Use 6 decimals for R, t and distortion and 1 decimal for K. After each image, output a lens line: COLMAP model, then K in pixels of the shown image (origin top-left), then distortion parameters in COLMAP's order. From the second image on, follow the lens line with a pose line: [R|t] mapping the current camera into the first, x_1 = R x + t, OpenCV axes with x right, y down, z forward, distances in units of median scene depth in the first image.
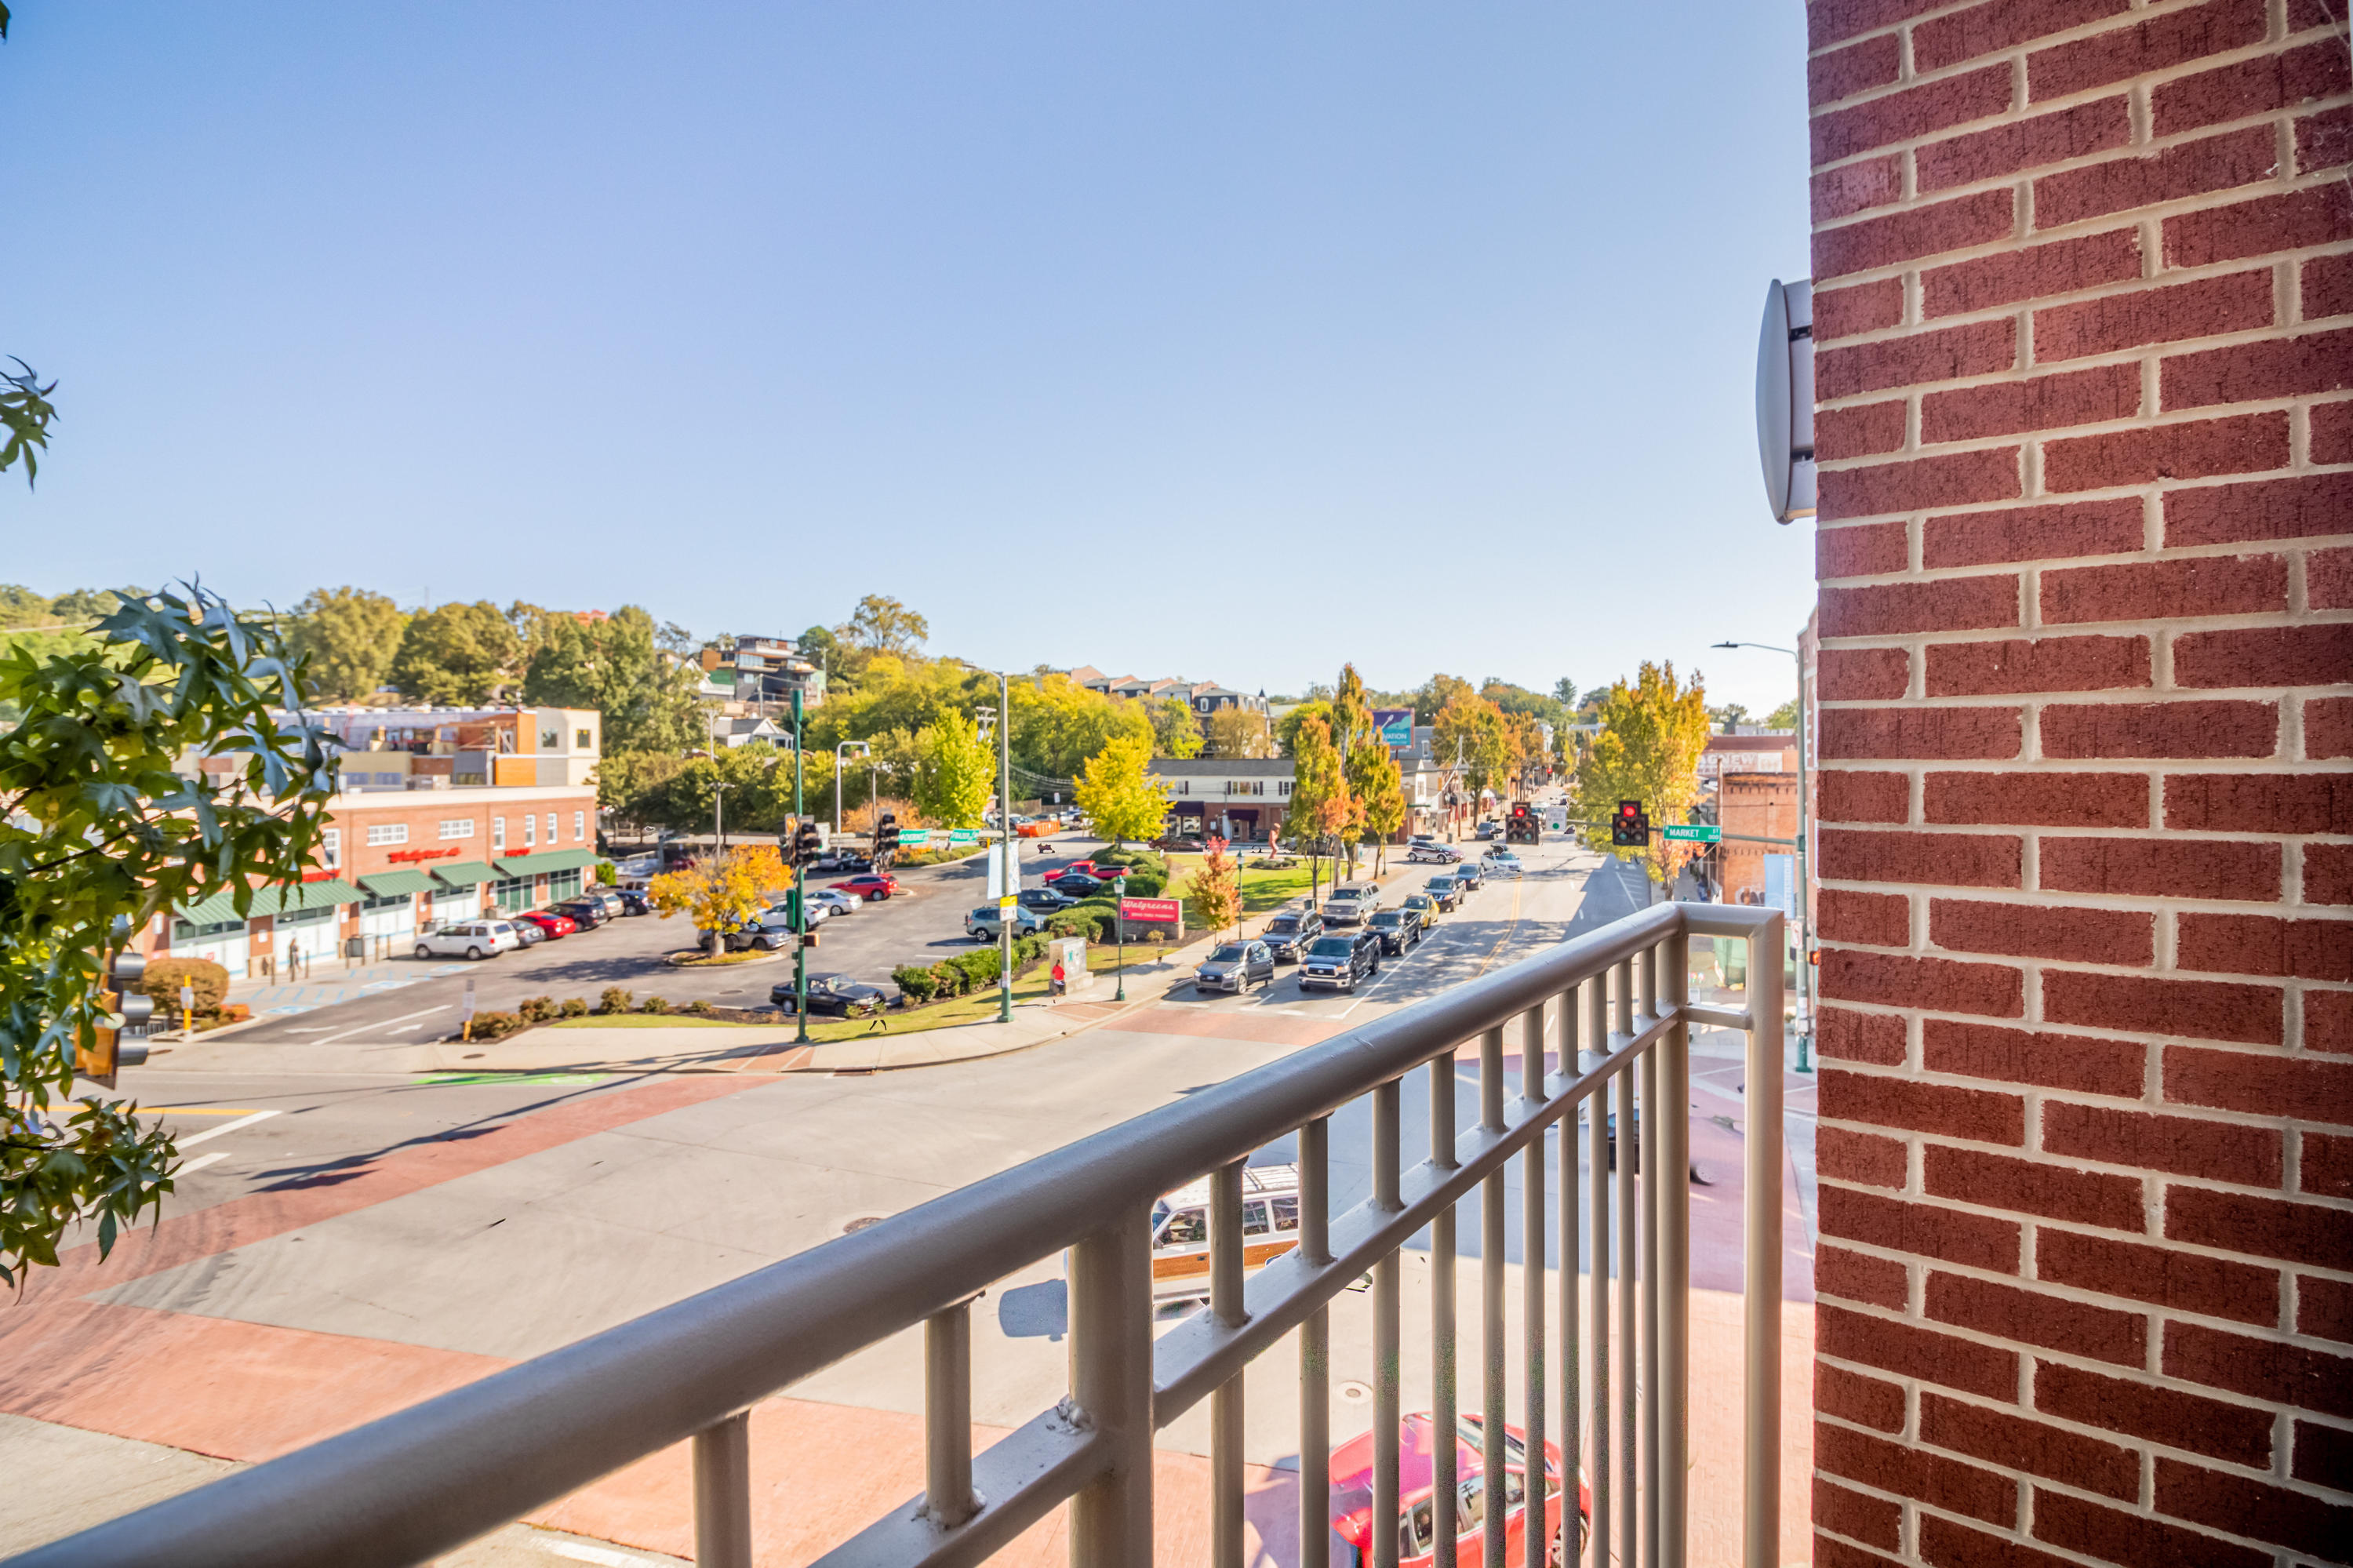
lens RADIAL K [[1098.3, 0, 1177.3], [0, 1098.3, 759.1], [0, 0, 1]] dist [-0.001668, -0.012320]
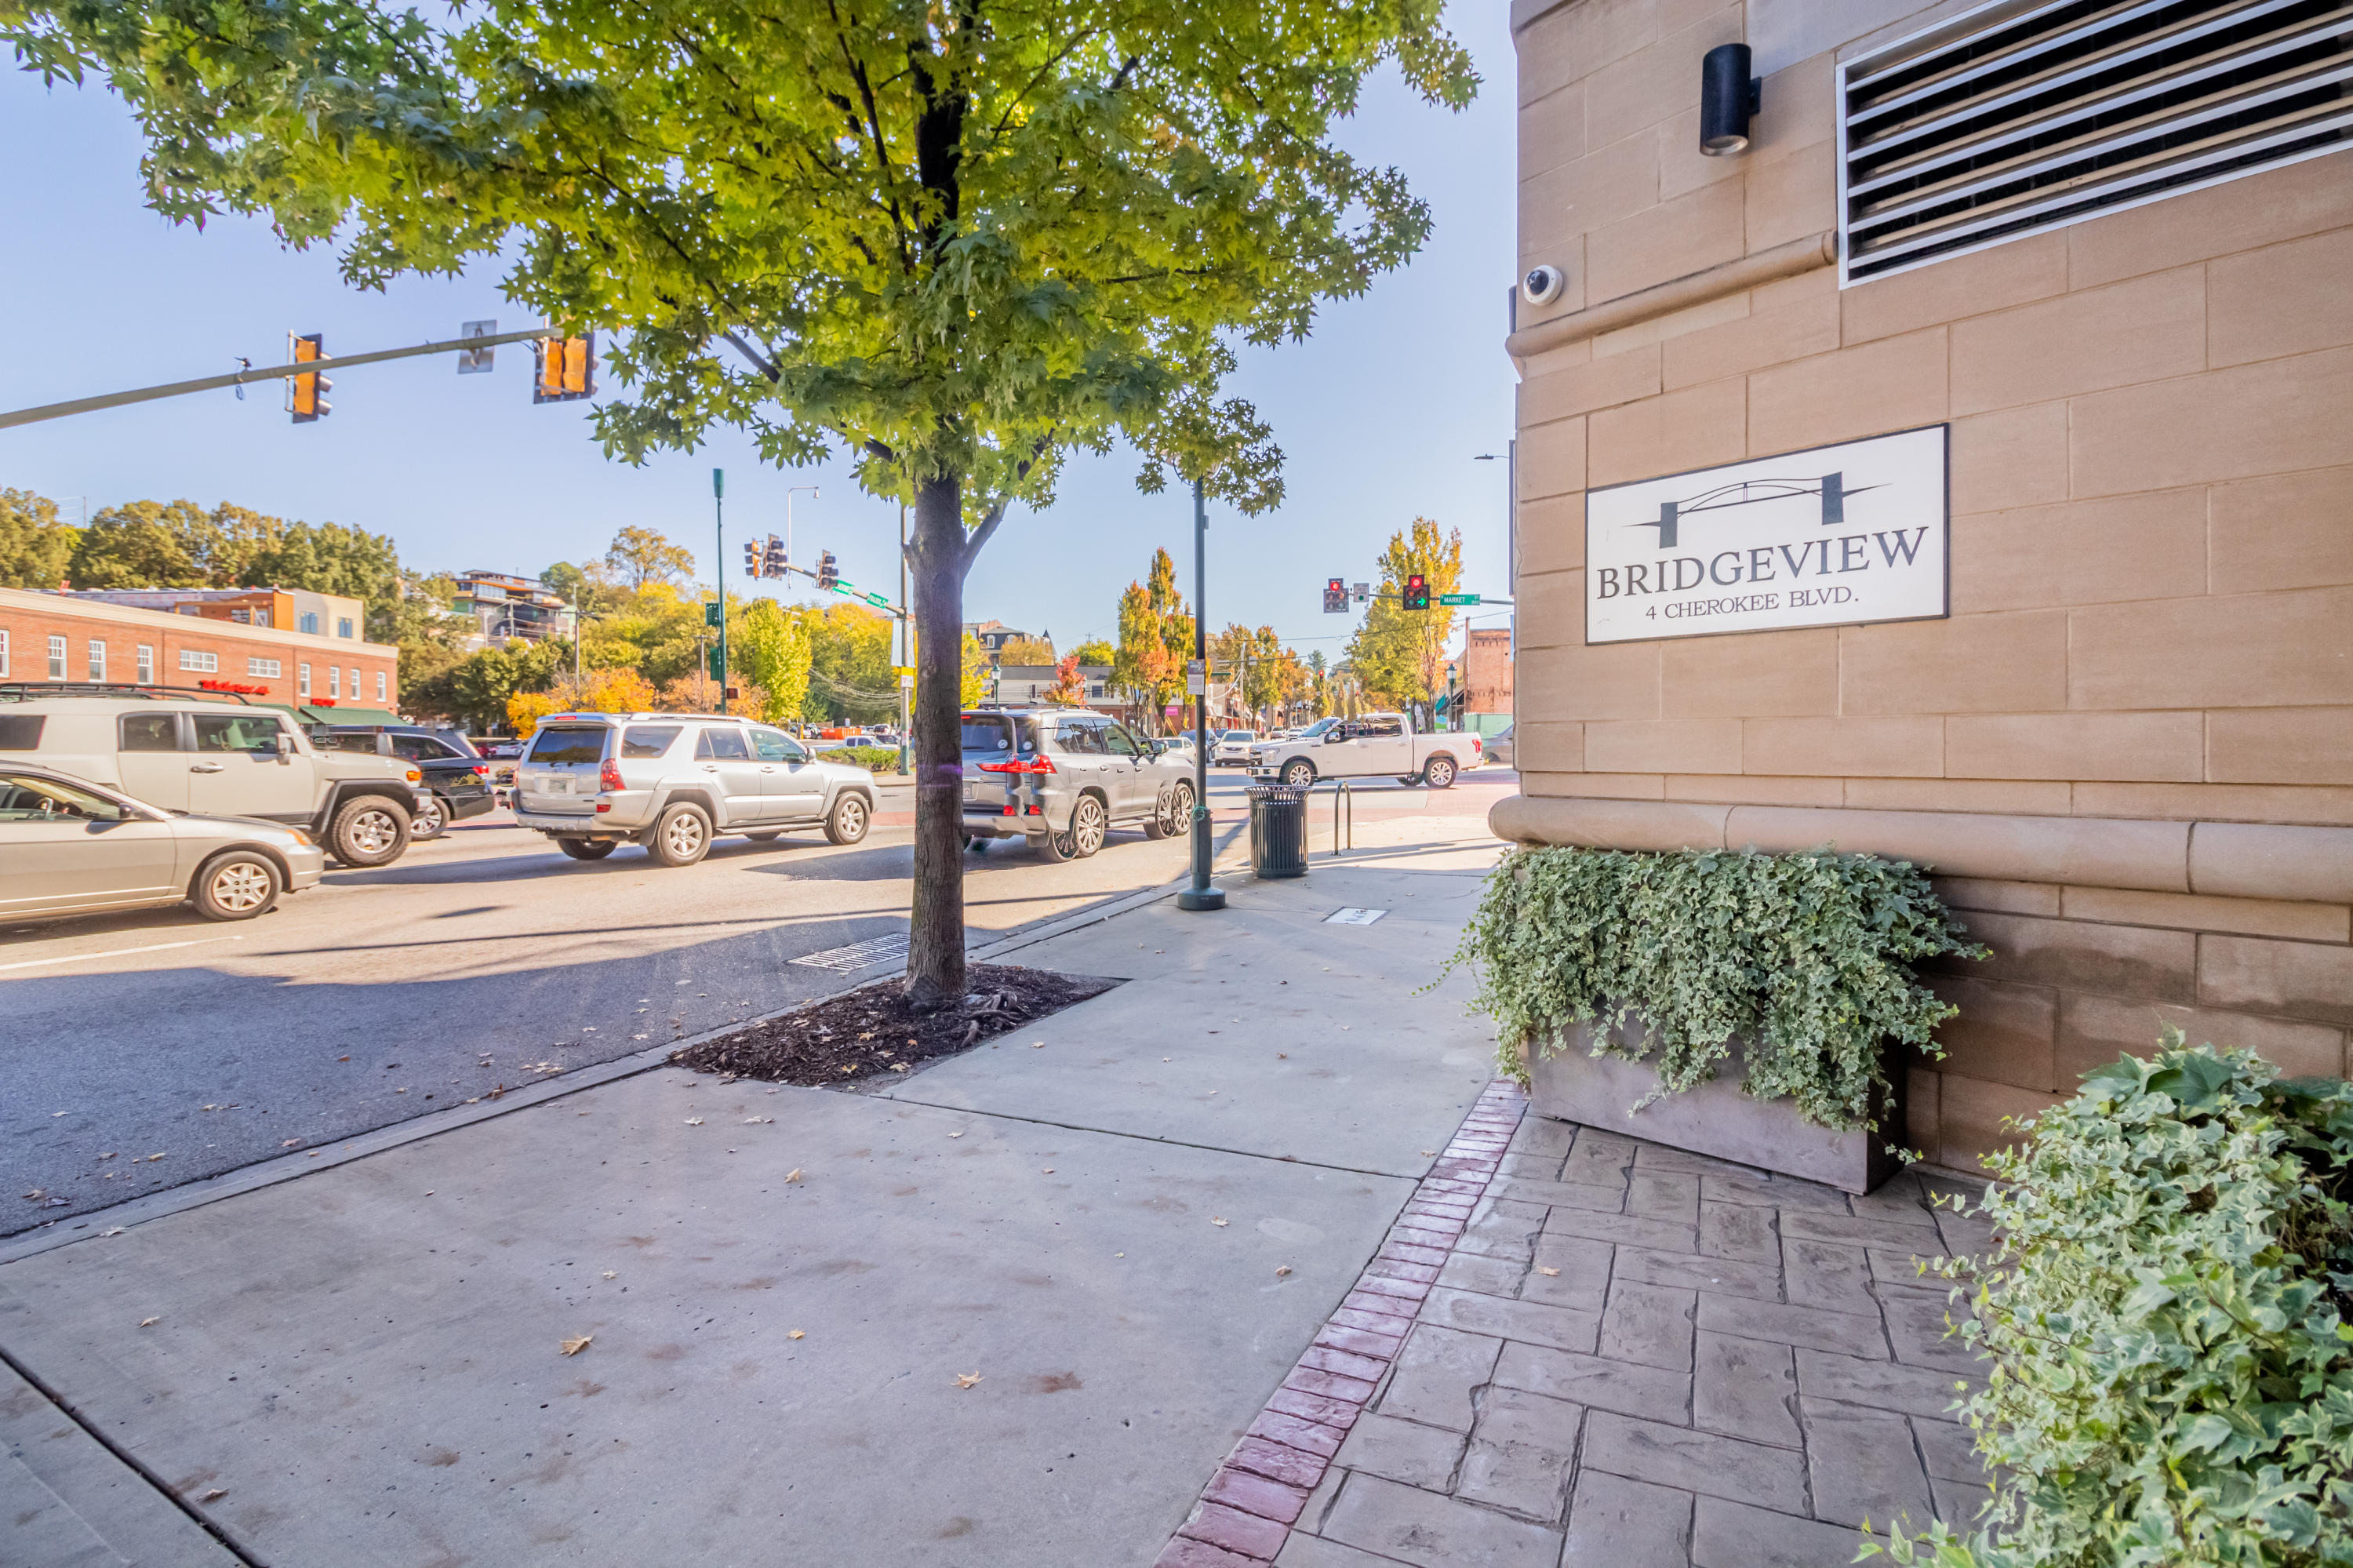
lens RADIAL K [[1098.3, 0, 1177.3], [0, 1098.3, 759.1], [0, 0, 1]] dist [-0.001668, -0.012320]
pose [[0.976293, 0.000165, 0.216452, -0.072262], [-0.003618, 0.999872, 0.015557, 0.115635], [-0.216422, -0.015972, 0.976169, -0.106407]]
